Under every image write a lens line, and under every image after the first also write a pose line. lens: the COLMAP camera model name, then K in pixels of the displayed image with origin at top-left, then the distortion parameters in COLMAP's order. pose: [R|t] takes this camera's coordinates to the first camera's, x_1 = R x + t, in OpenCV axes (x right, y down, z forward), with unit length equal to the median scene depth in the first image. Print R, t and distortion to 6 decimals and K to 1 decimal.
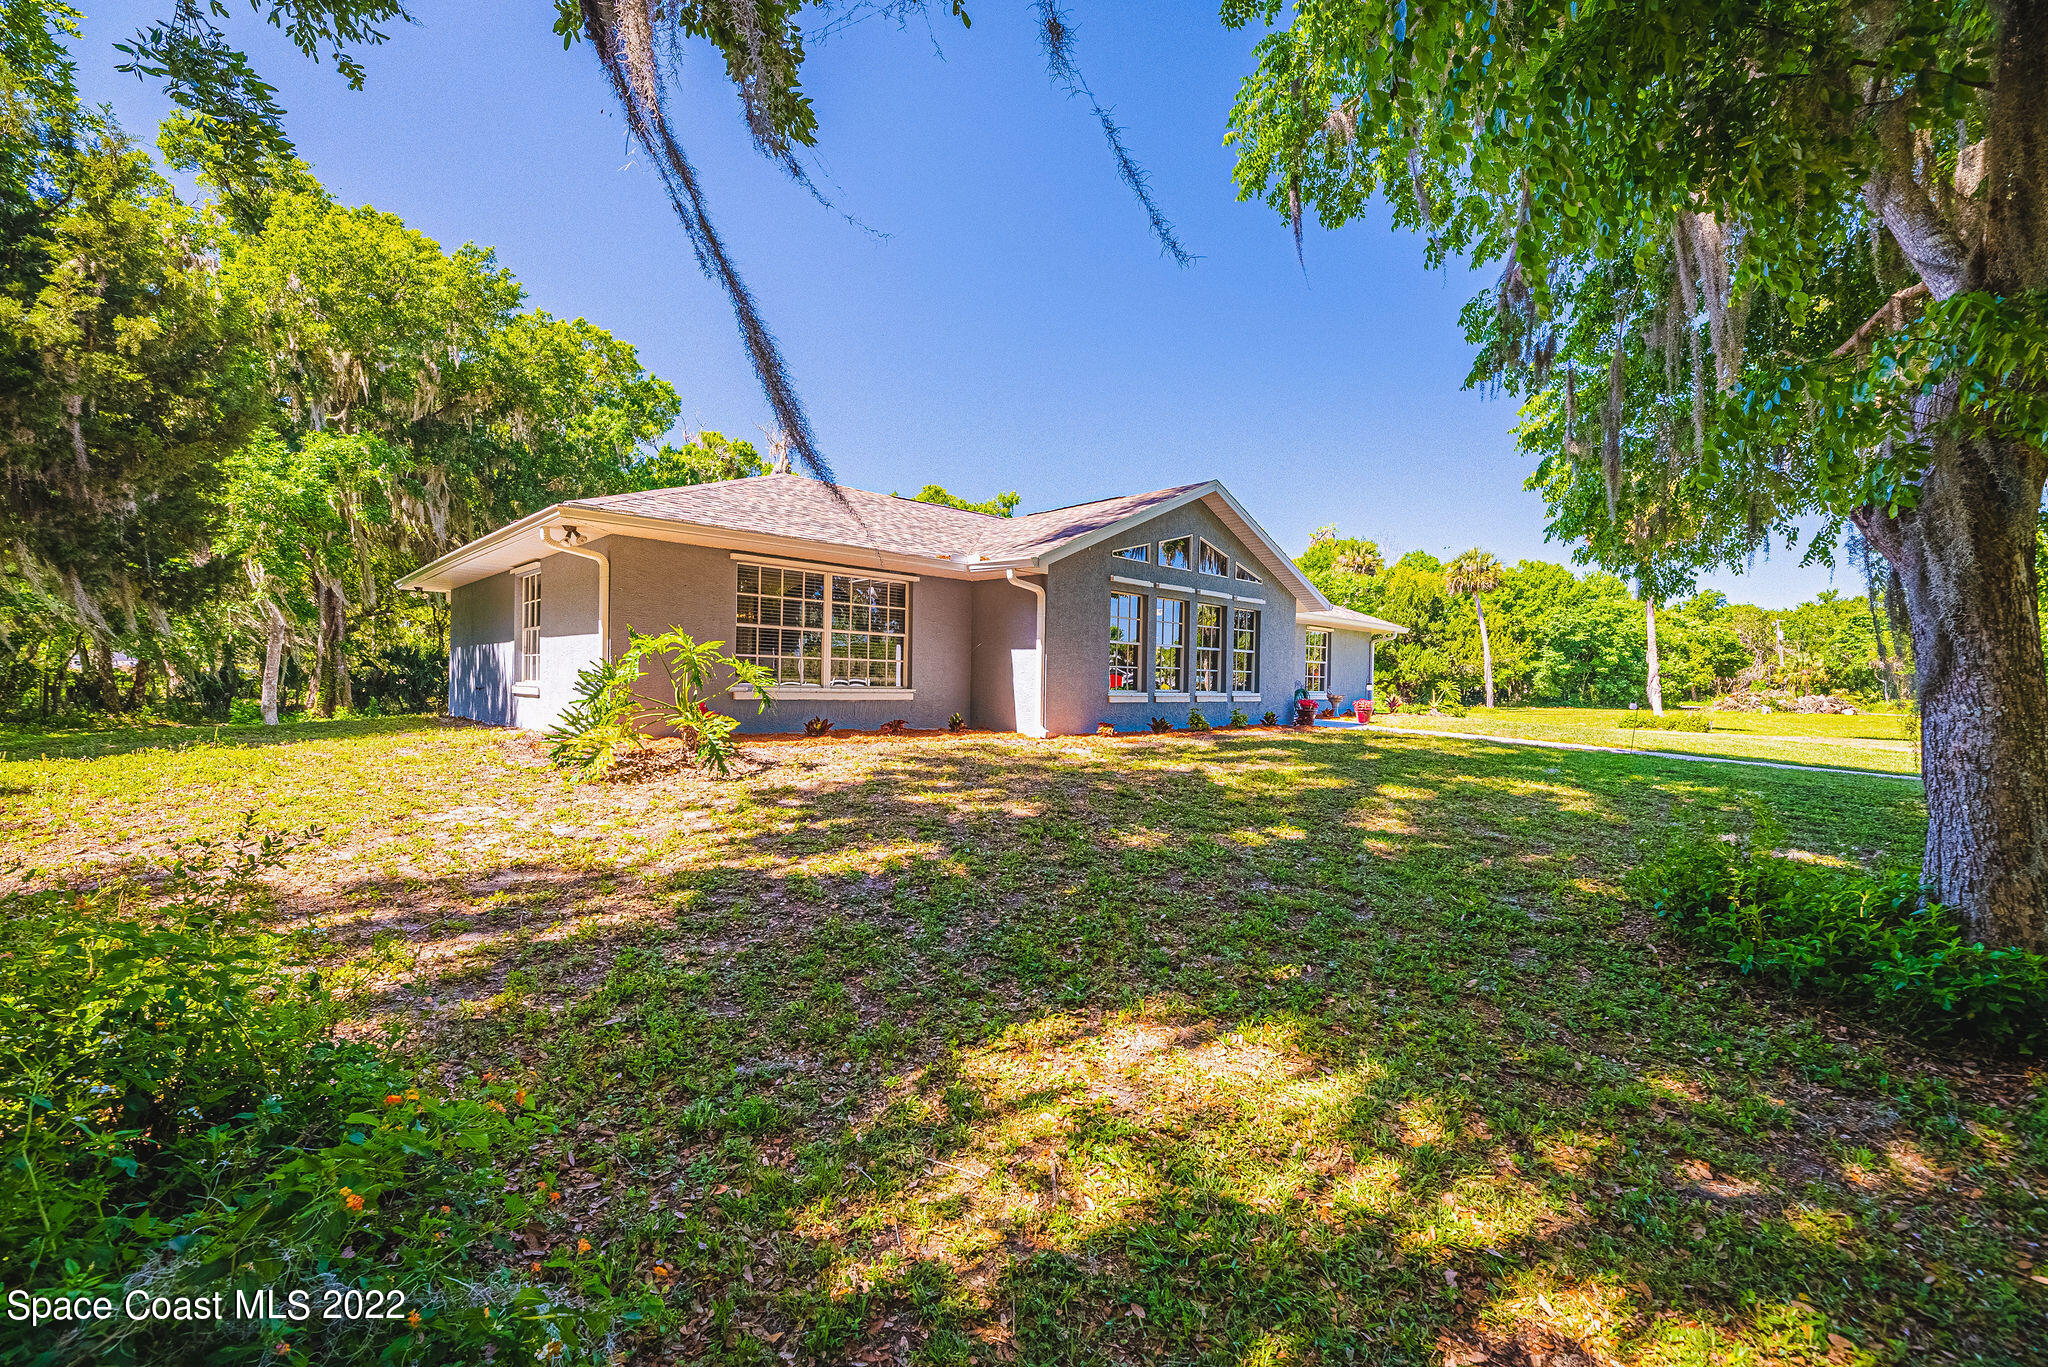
lens RADIAL K [[832.2, 0, 1024.1], [0, 832.2, 691.2], [0, 0, 1]] dist [0.004065, 0.000310]
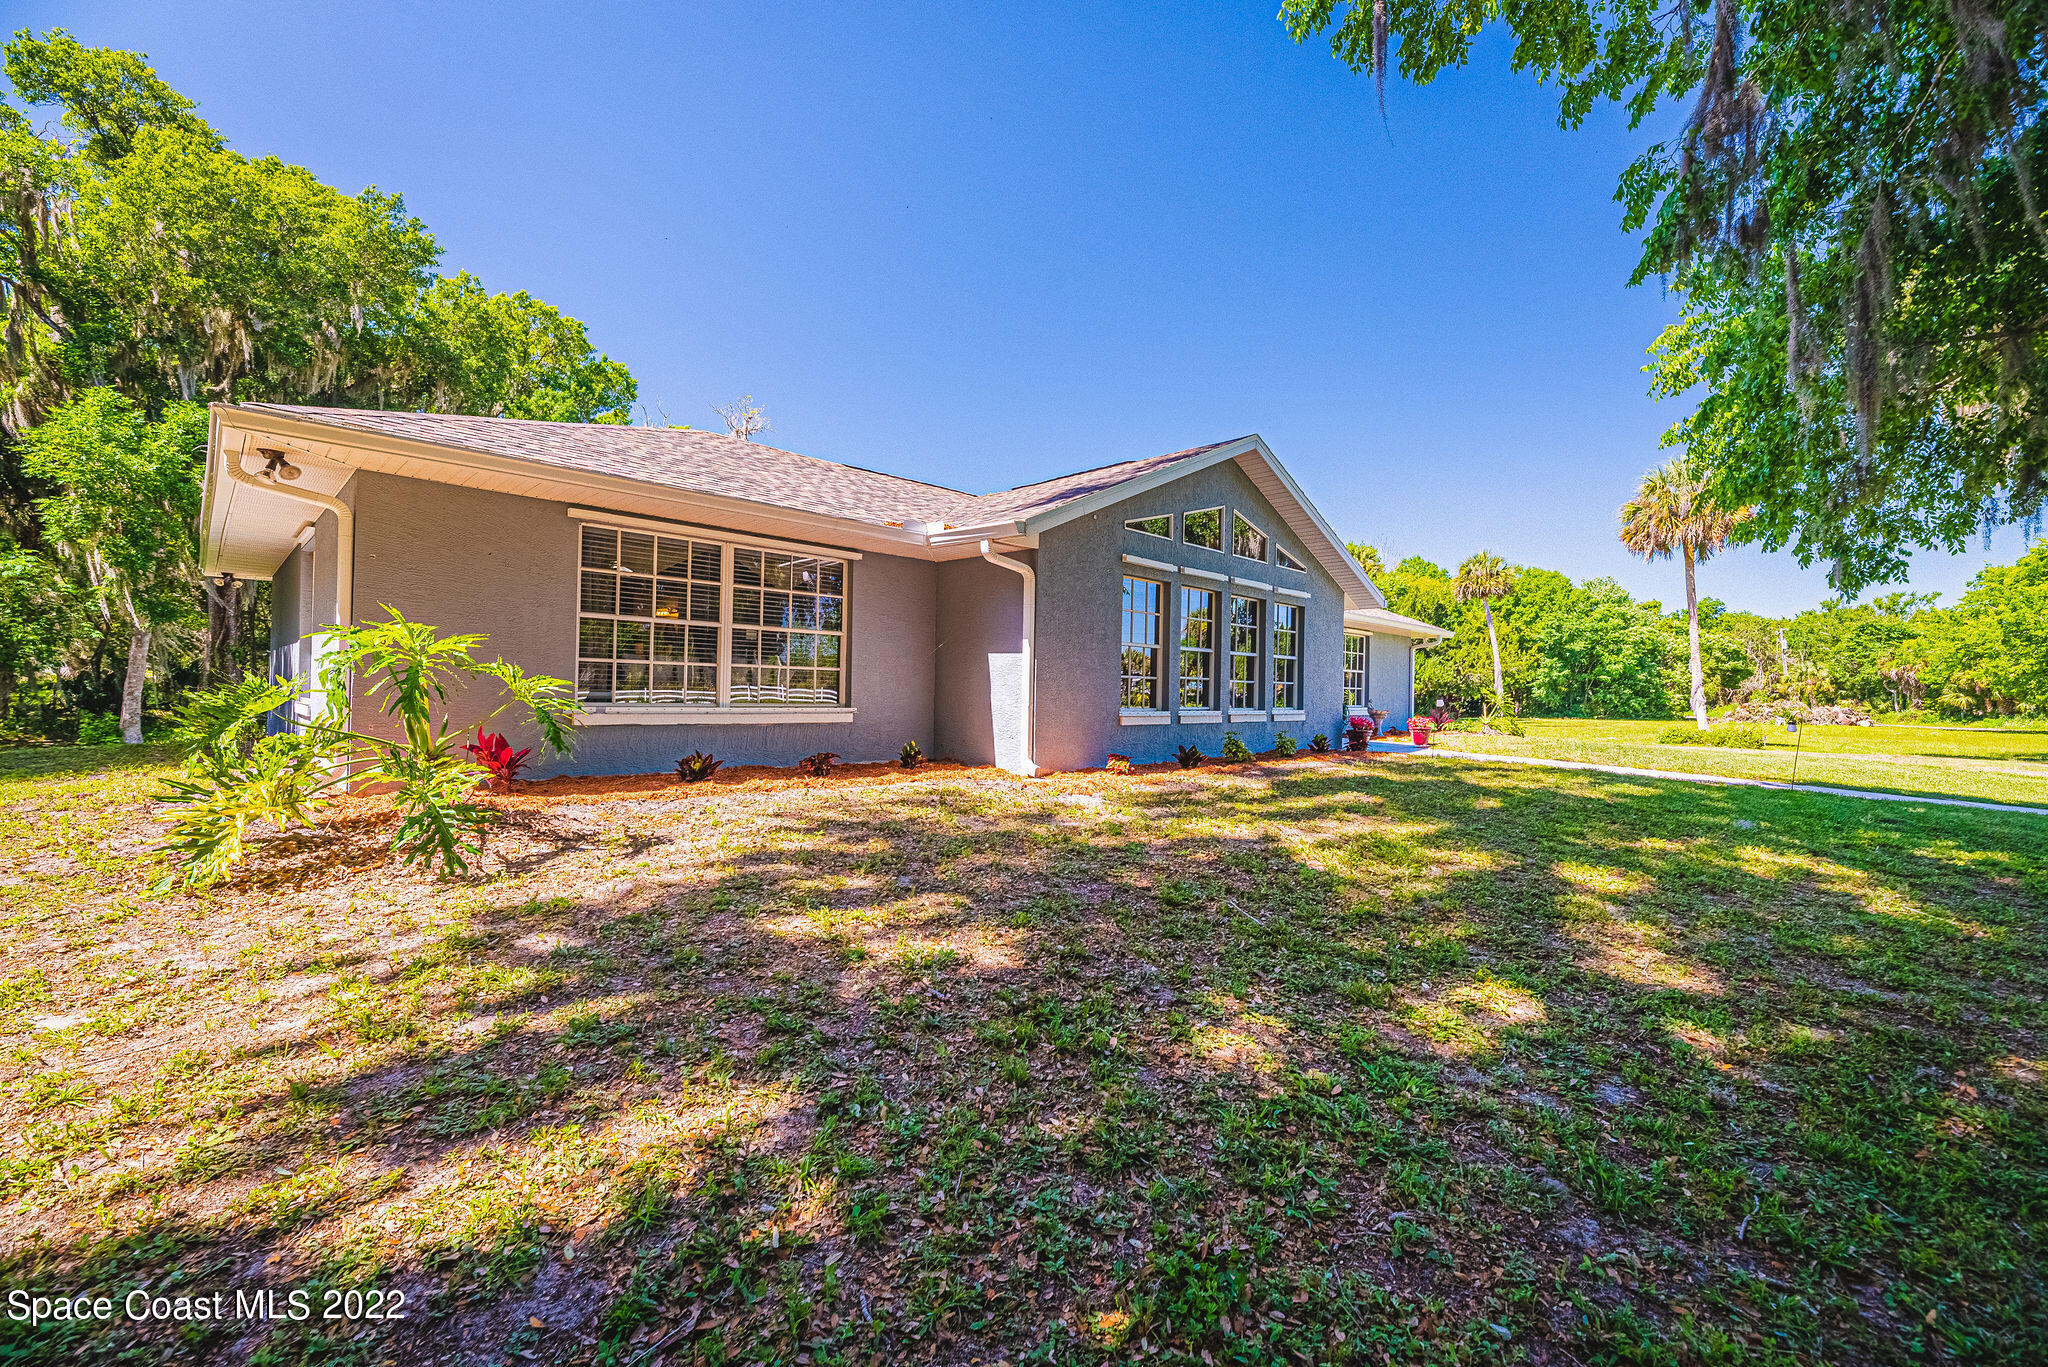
lens RADIAL K [[832.2, 0, 1029.3], [0, 832.2, 680.4], [0, 0, 1]] dist [0.004065, 0.000310]
pose [[0.999790, 0.001093, 0.020455, 0.005405], [-0.000623, 0.999736, -0.022957, -0.008971], [-0.020475, 0.022940, 0.999527, 0.249448]]
